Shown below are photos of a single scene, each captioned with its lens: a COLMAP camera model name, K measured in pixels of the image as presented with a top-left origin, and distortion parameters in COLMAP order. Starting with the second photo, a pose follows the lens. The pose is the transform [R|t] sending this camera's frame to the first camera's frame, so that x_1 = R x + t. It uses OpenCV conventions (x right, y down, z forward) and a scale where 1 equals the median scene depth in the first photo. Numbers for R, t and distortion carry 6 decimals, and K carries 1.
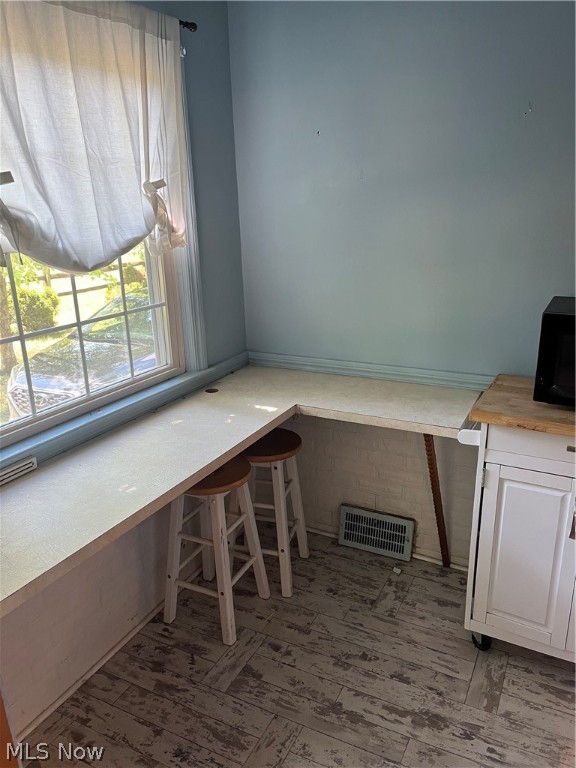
lens RADIAL K [[582.7, 0, 289.1], [0, 582.7, 383.6], [0, 0, 1]] dist [0.072220, -0.086170]
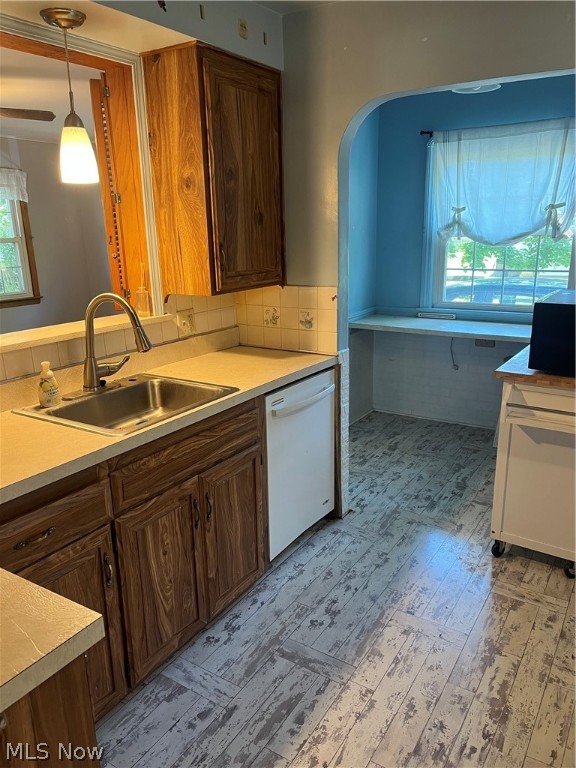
lens RADIAL K [[582.7, 0, 292.7], [0, 582.7, 384.9], [0, 0, 1]] dist [0.072220, -0.086170]
pose [[-0.086783, 0.292317, -0.952376, 1.276112], [-0.269949, 0.913317, 0.304927, -0.109900], [0.958956, 0.283555, -0.000349, 0.235004]]
